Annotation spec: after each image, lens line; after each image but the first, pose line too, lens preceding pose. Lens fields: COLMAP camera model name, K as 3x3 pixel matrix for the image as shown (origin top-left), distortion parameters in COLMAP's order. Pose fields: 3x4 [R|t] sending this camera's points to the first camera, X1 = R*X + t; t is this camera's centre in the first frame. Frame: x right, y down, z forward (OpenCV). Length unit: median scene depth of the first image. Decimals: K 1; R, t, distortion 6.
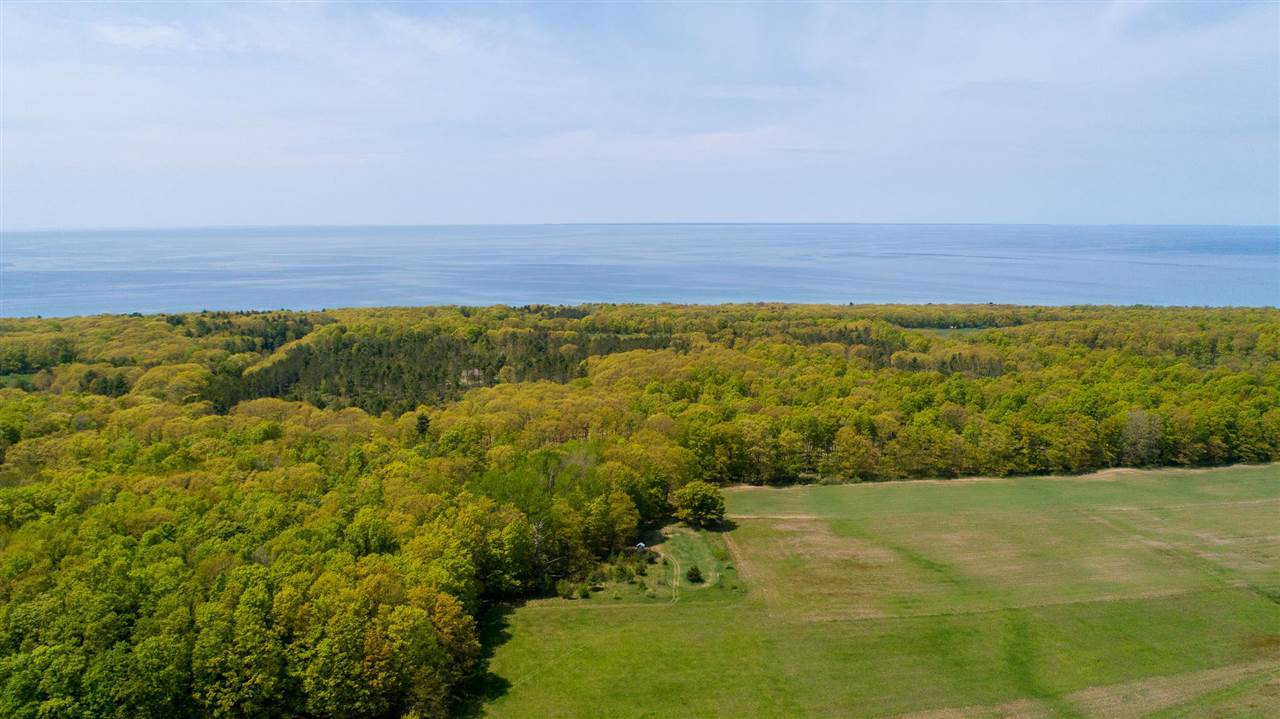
lens RADIAL K [[870.7, 0, 646.9], [0, 870.7, 358.8], [0, 0, 1]] dist [-0.009630, 0.006317]
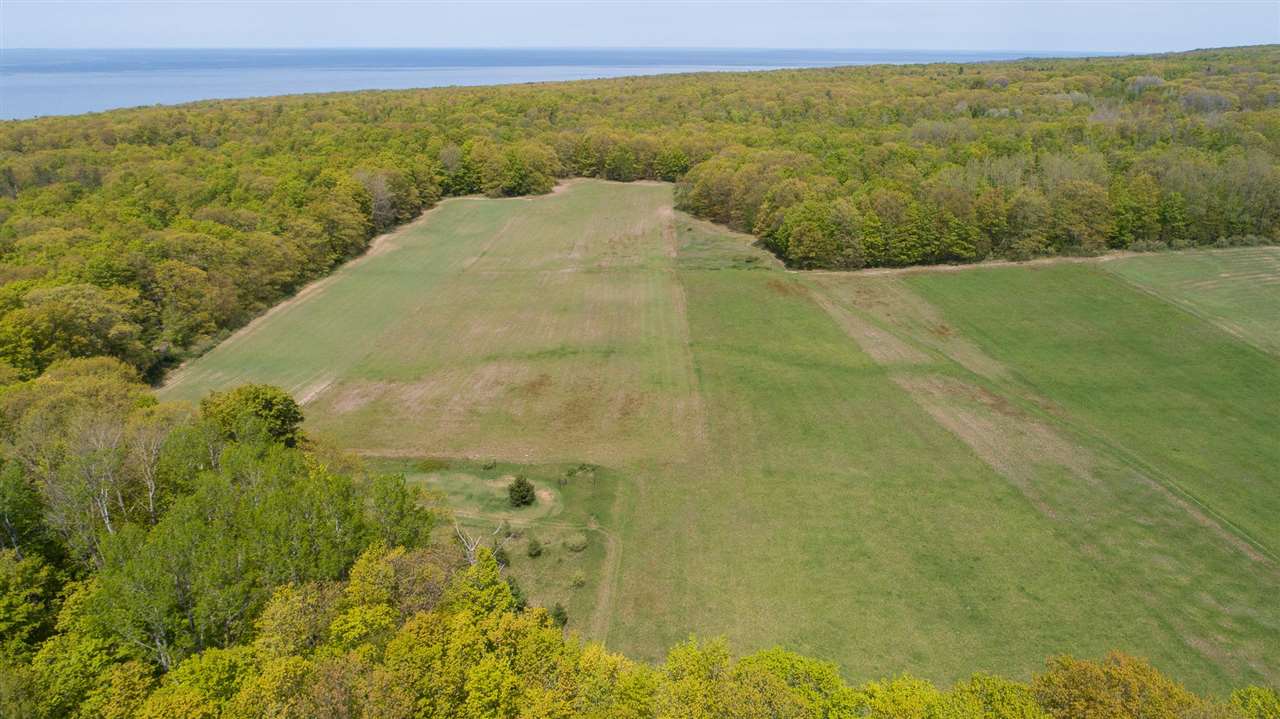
lens RADIAL K [[870.7, 0, 640.0], [0, 870.7, 359.6], [0, 0, 1]] dist [-0.009630, 0.006317]
pose [[0.187721, -0.335637, 0.923097, -0.433862], [0.158494, 0.937840, 0.308766, 0.015696], [-0.969351, 0.088344, 0.229248, 0.855163]]
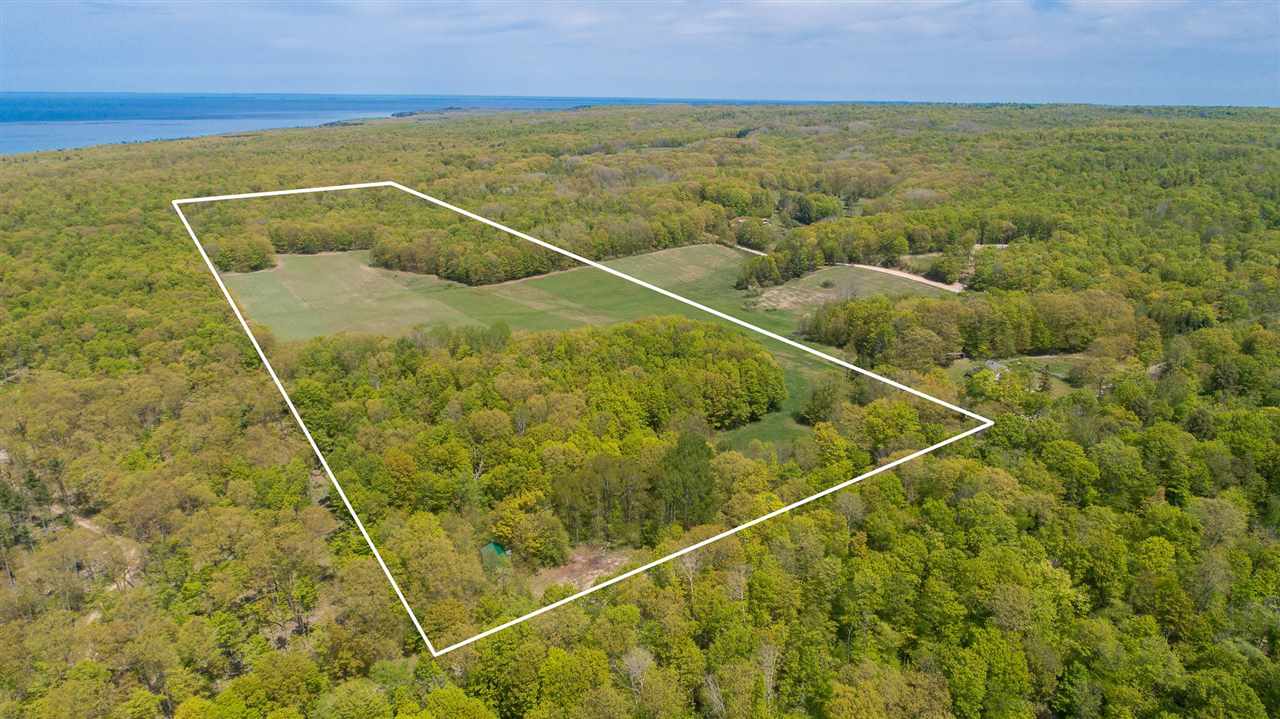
lens RADIAL K [[870.7, 0, 642.2], [0, 870.7, 359.3], [0, 0, 1]] dist [-0.009630, 0.006317]
pose [[-0.415036, -0.273058, 0.867862, -1.774723], [0.143196, 0.922404, 0.358699, -0.357721], [-0.898465, 0.273147, -0.343731, 1.415161]]
